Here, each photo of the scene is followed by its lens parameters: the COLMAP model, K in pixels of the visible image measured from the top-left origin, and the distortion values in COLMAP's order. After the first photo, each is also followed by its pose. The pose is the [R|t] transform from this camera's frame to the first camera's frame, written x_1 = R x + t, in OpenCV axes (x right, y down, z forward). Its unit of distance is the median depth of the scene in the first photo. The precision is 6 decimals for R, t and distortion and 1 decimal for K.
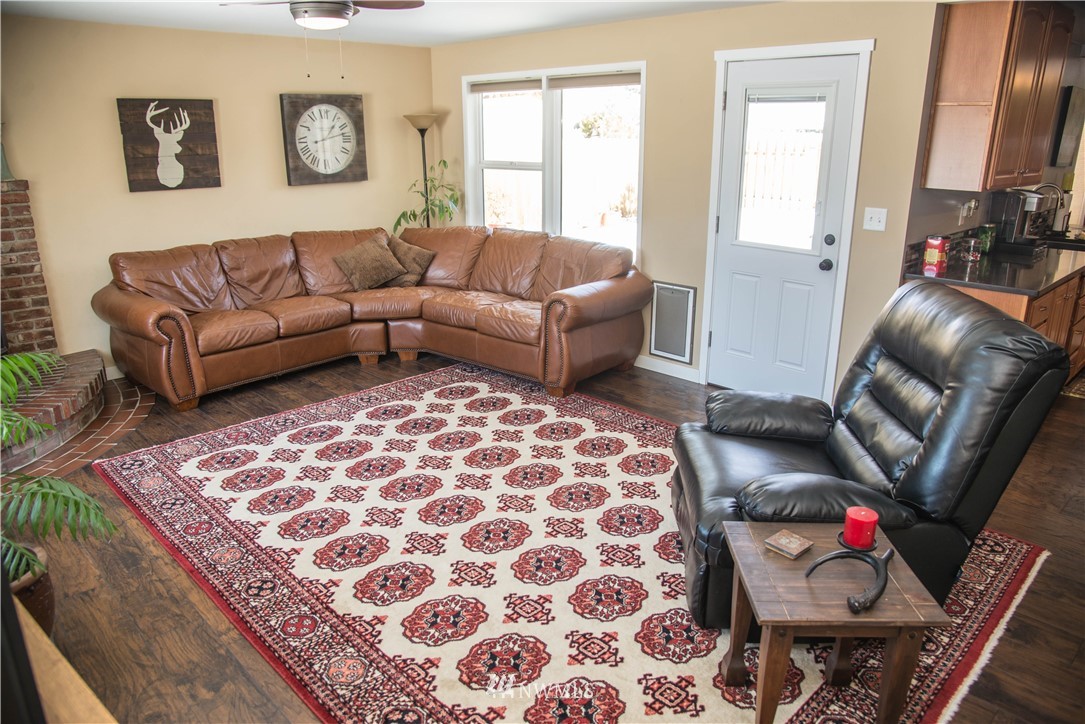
lens RADIAL K [[751.8, 0, 542.5], [0, 751.8, 362.0], [0, 0, 1]] dist [-0.105541, 0.067631]
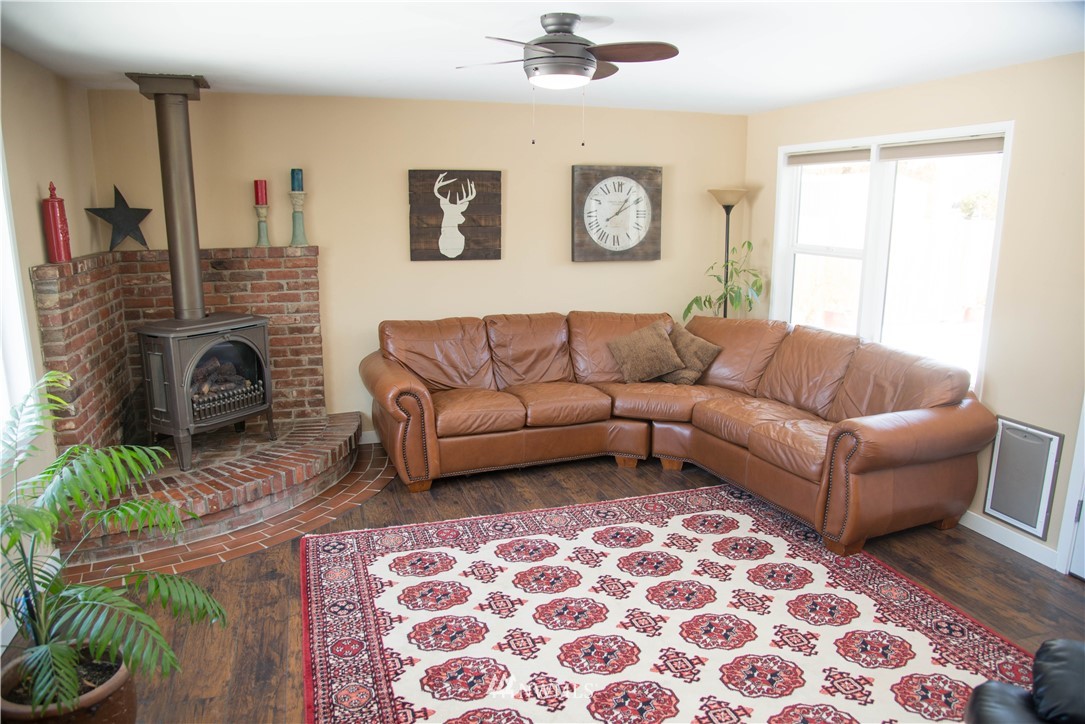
lens RADIAL K [[751.8, 0, 542.5], [0, 751.8, 362.0], [0, 0, 1]] dist [-0.105541, 0.067631]
pose [[0.892973, 0.098654, -0.439166, 0.060724], [-0.138702, 0.988517, -0.059969, -0.059106], [0.428207, 0.114464, 0.896402, 0.172252]]
